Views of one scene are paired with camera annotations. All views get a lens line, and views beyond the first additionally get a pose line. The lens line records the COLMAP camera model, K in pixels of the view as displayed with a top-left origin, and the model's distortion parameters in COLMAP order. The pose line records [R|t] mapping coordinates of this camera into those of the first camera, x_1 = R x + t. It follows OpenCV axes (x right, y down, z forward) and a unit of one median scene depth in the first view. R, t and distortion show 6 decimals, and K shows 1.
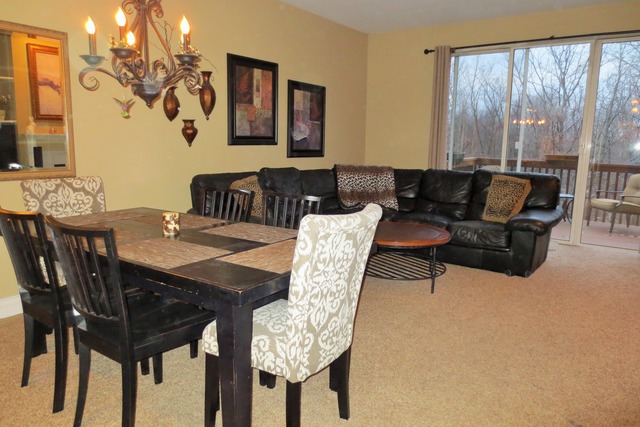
lens RADIAL K [[457.3, 0, 318.8], [0, 457.3, 214.4], [0, 0, 1]] dist [-0.041404, 0.016295]
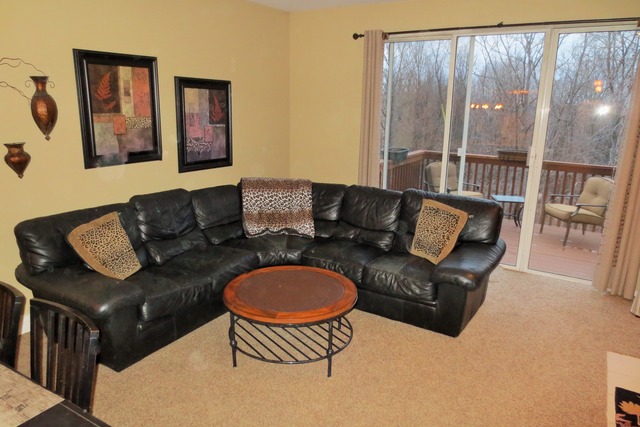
lens RADIAL K [[457.3, 0, 319.4], [0, 457.3, 215.0], [0, 0, 1]] dist [-0.041404, 0.016295]
pose [[0.997932, -0.014263, 0.062674, 0.129644], [0.009317, 0.996869, 0.078521, -0.111889], [-0.063598, -0.077775, 0.994940, 0.173211]]
